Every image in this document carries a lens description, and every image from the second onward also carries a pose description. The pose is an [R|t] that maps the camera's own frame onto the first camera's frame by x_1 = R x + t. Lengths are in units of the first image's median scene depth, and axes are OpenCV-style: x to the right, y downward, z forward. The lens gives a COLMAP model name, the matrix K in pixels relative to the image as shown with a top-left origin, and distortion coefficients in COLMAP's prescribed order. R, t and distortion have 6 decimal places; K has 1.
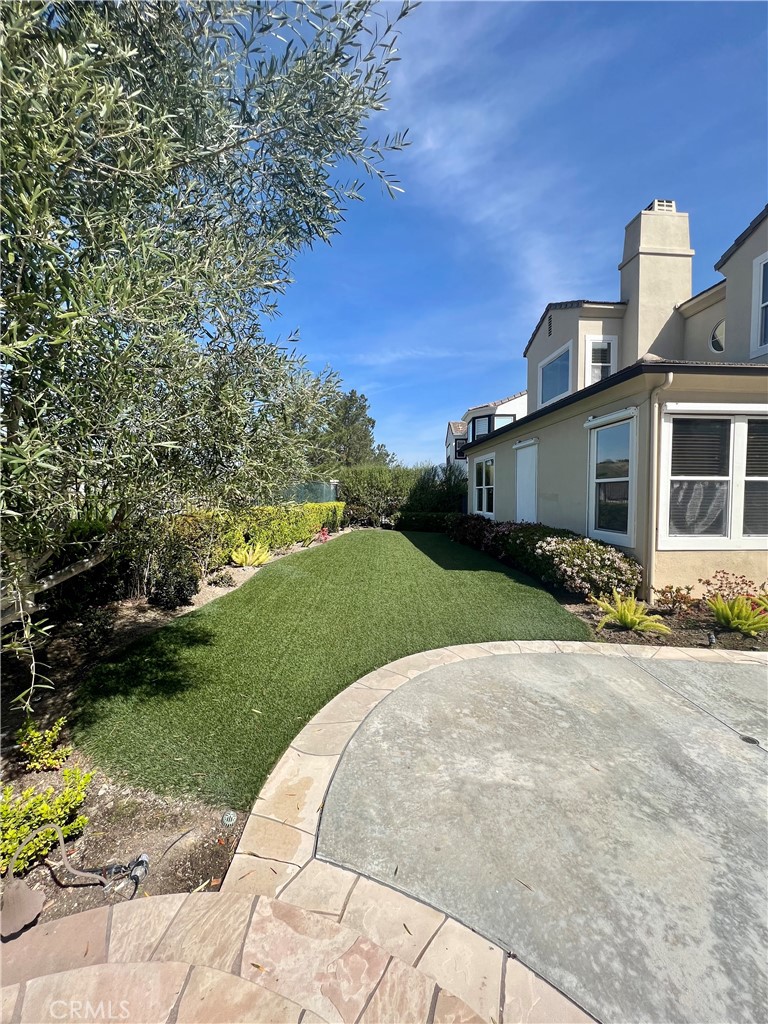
lens RADIAL K [[411.1, 0, 379.2], [0, 411.1, 512.3], [0, 0, 1]] dist [-0.004451, 0.000524]
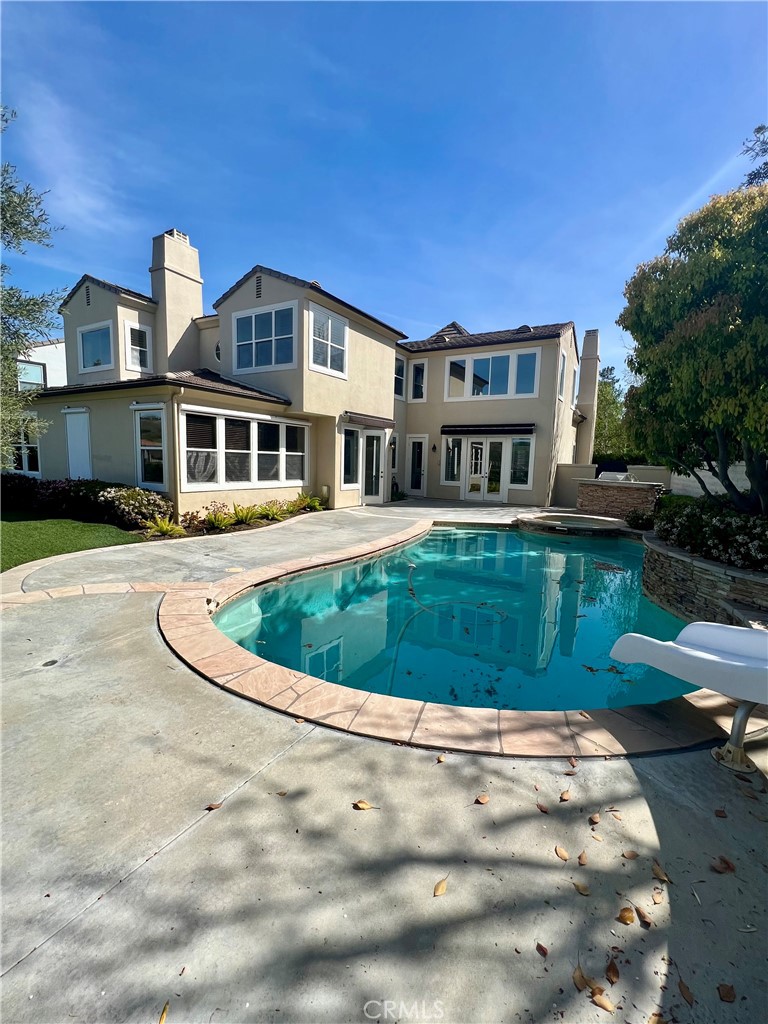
lens RADIAL K [[411.1, 0, 377.7], [0, 411.1, 506.7], [0, 0, 1]] dist [-0.004451, 0.000524]
pose [[0.533128, -0.080631, 0.842184, -0.299966], [0.008206, 0.995894, 0.090153, 0.006240], [-0.845995, -0.041152, 0.531600, -0.553826]]
